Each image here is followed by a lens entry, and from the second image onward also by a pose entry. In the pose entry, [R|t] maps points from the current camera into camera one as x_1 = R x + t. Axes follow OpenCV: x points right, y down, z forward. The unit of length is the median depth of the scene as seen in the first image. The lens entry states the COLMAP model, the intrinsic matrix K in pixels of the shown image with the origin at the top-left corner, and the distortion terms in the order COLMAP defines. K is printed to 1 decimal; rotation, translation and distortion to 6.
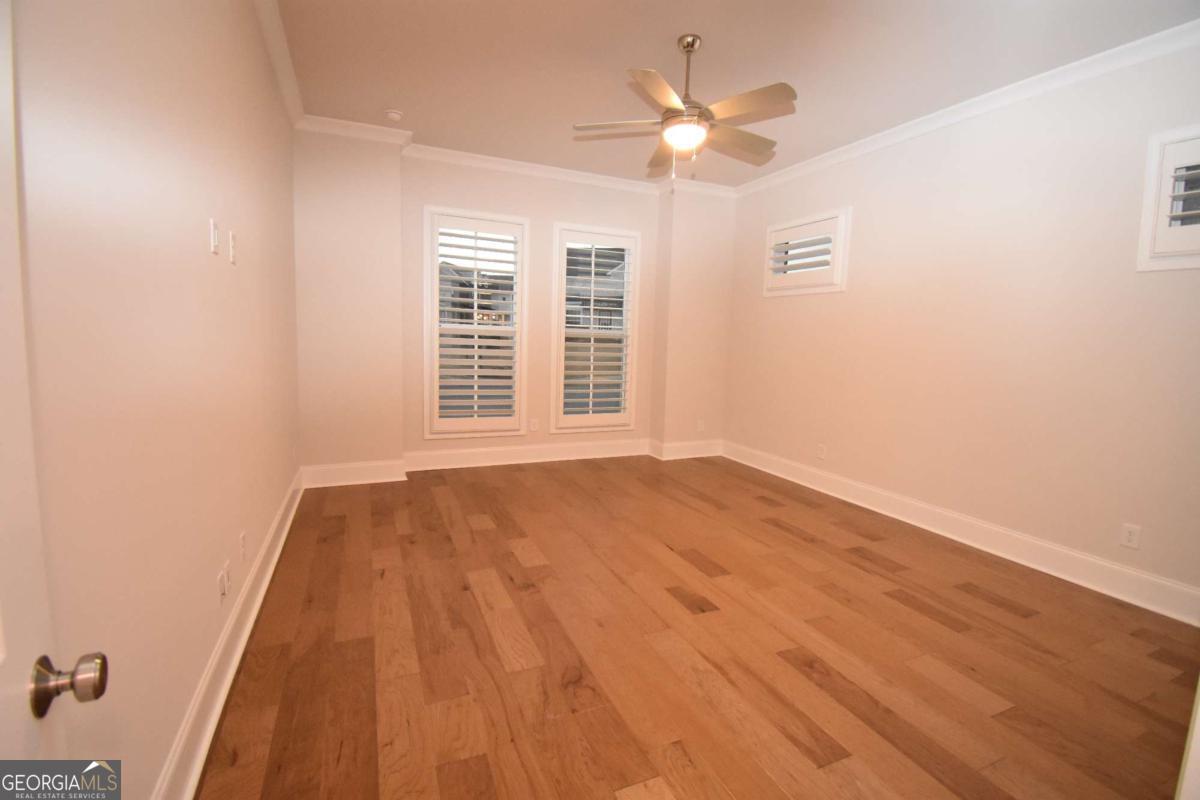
lens RADIAL K [[533.9, 0, 599.5], [0, 533.9, 392.6], [0, 0, 1]] dist [0.024181, -0.027329]
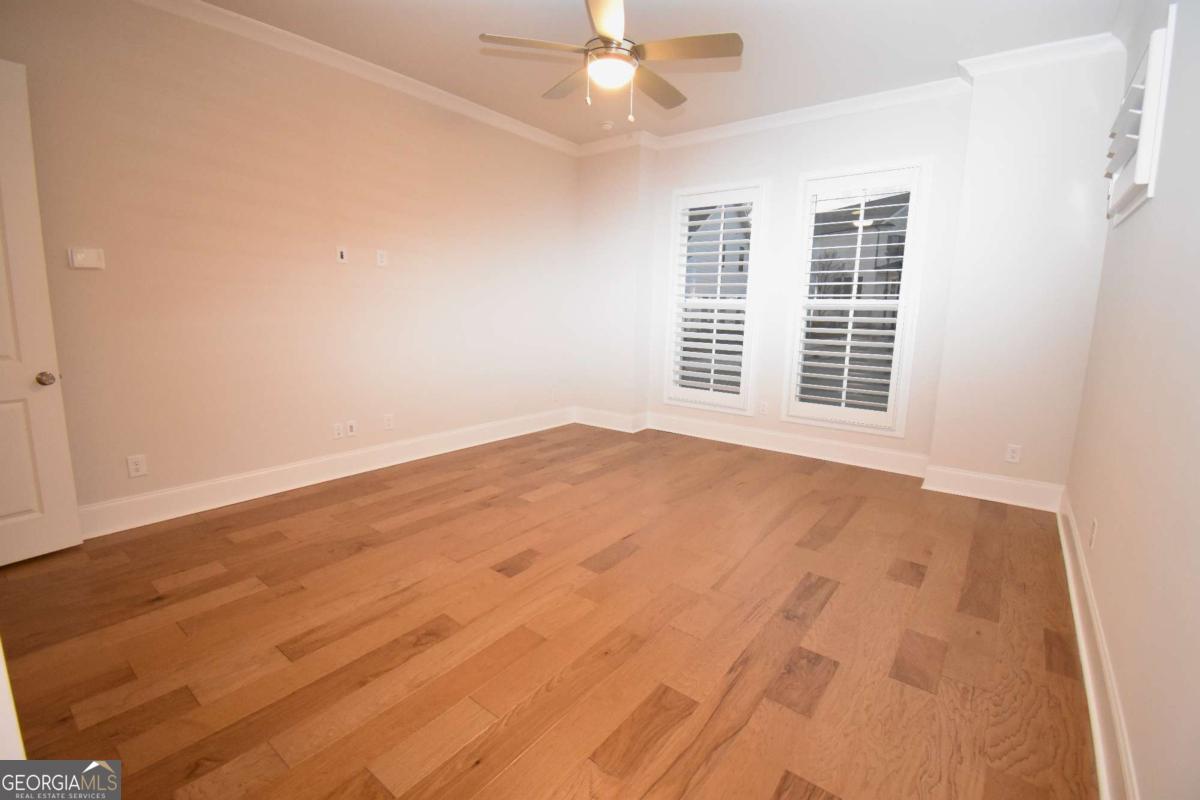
lens RADIAL K [[533.9, 0, 599.5], [0, 533.9, 392.6], [0, 0, 1]] dist [0.024181, -0.027329]
pose [[0.468957, 0.117707, -0.875342, 0.805294], [-0.092451, 0.992177, 0.083888, -0.022689], [0.878369, 0.041586, 0.476171, 0.474521]]
